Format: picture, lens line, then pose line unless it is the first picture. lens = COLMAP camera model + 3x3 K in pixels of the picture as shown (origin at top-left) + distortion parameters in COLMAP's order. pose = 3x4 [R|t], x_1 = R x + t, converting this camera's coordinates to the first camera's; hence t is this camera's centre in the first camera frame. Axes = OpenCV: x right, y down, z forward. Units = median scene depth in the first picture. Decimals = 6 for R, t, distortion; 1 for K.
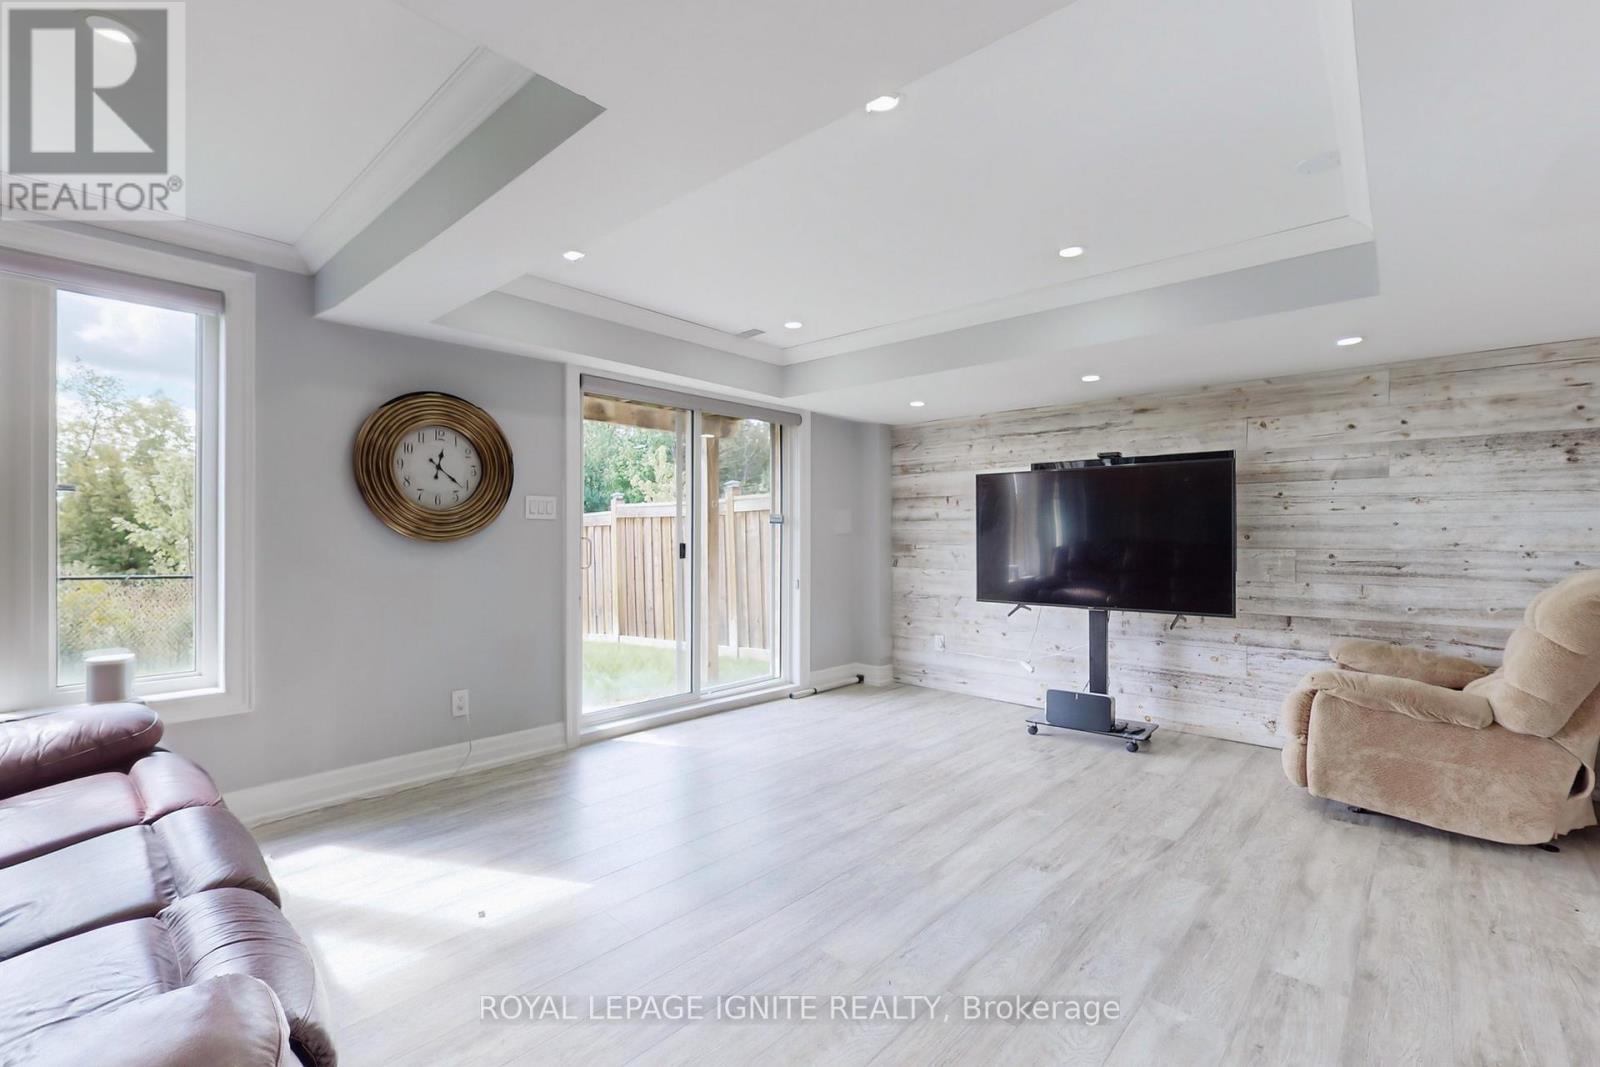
lens RADIAL K [[706.5, 0, 799.5], [0, 706.5, 534.3], [0, 0, 1]] dist [-0.020886, -0.000072]
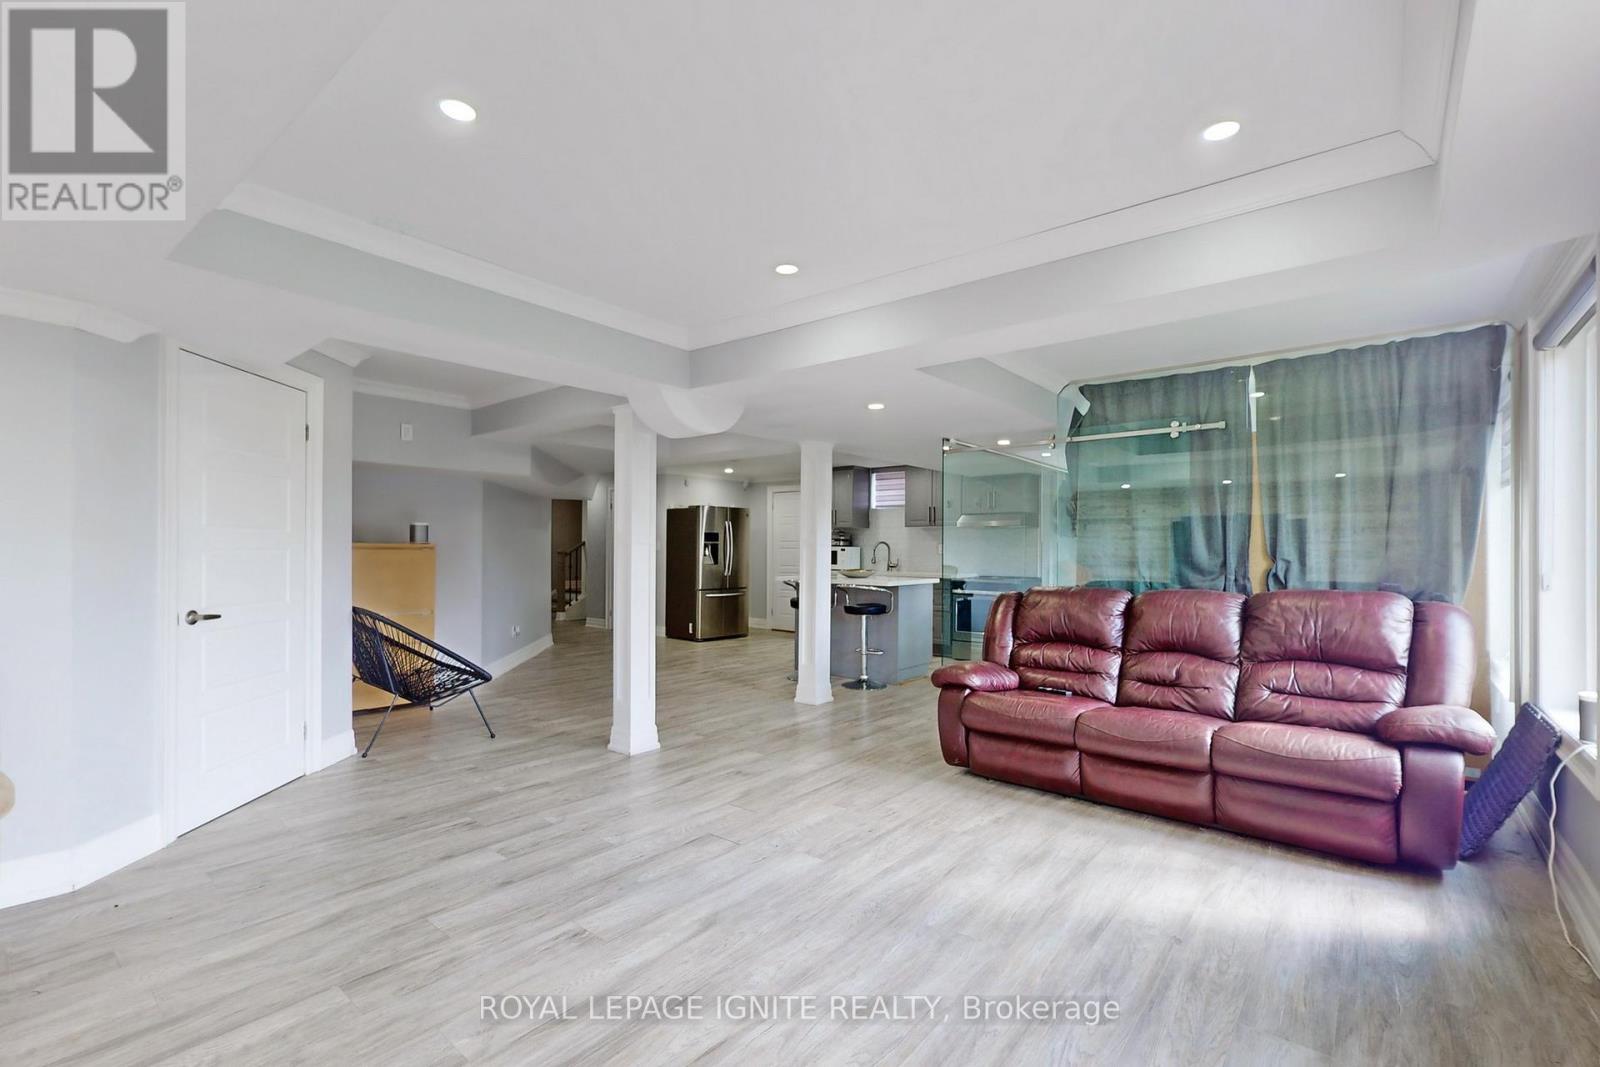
lens RADIAL K [[706.5, 0, 800.1], [0, 706.5, 542.4], [0, 0, 1]] dist [-0.020886, -0.000072]
pose [[-0.998801, -0.007681, -0.048353, 0.118346], [-0.007186, 0.999920, -0.010418, -0.011865], [0.048430, -0.010058, -0.998776, 1.939056]]
